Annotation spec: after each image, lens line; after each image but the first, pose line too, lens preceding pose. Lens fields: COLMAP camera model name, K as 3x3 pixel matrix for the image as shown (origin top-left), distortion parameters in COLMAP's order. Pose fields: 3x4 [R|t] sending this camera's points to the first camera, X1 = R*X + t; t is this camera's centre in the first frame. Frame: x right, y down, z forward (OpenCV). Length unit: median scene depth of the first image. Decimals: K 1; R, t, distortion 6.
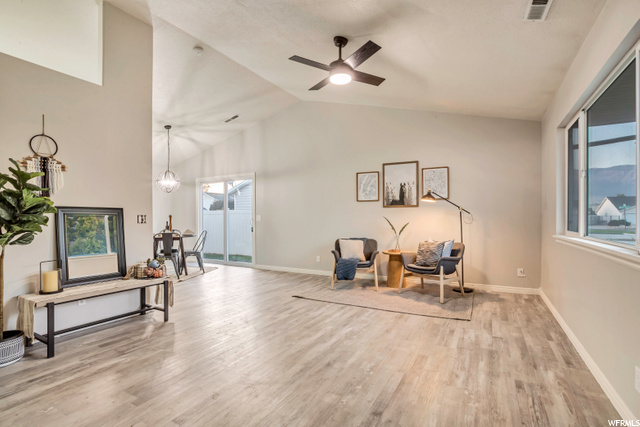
lens RADIAL K [[315.8, 0, 319.3], [0, 315.8, 219.5], [0, 0, 1]] dist [-0.068546, 0.000094]
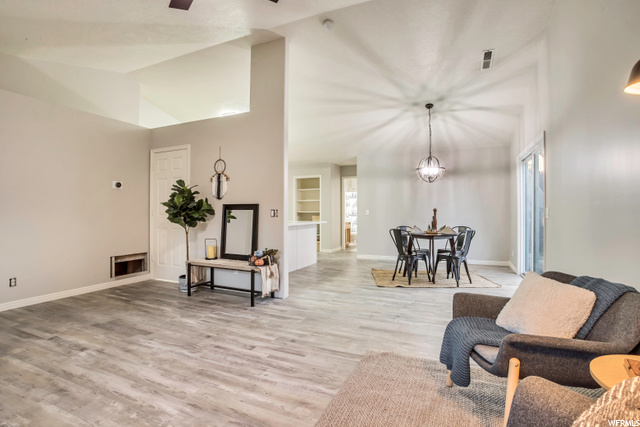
lens RADIAL K [[311.9, 0, 320.0], [0, 311.9, 213.5], [0, 0, 1]] dist [-0.067699, 0.025473]
pose [[0.076947, 0.008951, -0.996995, 0.564863], [-0.005633, 0.999948, 0.008543, -0.010873], [0.997019, 0.004959, 0.076994, 1.051614]]
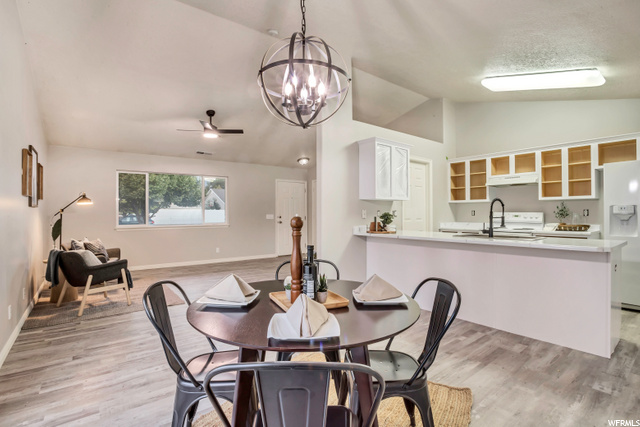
lens RADIAL K [[311.9, 0, 320.0], [0, 311.9, 213.5], [0, 0, 1]] dist [-0.067699, 0.025473]
pose [[-0.920609, 0.005098, 0.390452, -0.992912], [0.007491, 0.999961, 0.004605, -0.030290], [-0.390414, 0.007164, -0.920612, 2.047093]]
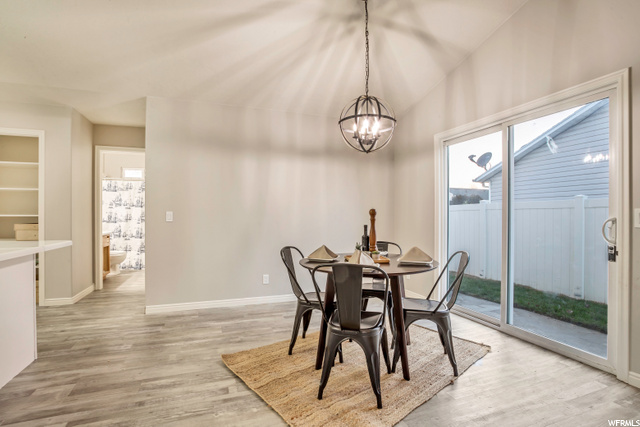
lens RADIAL K [[311.9, 0, 320.0], [0, 311.9, 213.5], [0, 0, 1]] dist [-0.067699, 0.025473]
pose [[0.750816, 0.001139, -0.660511, -0.446411], [-0.005732, 0.999972, -0.004791, -0.010180], [0.660487, 0.007384, 0.750801, 1.100000]]
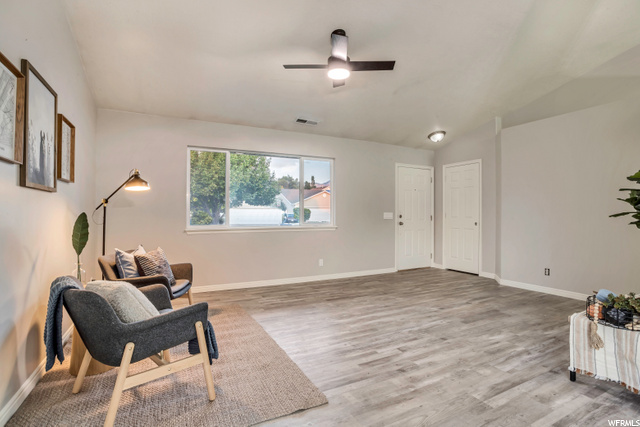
lens RADIAL K [[311.9, 0, 320.0], [0, 311.9, 213.5], [0, 0, 1]] dist [-0.067699, 0.025473]
pose [[-0.833518, 0.002670, 0.552486, -0.369856], [0.002772, 0.999996, -0.000651, -0.010398], [-0.552485, 0.000989, -0.833522, 1.637354]]
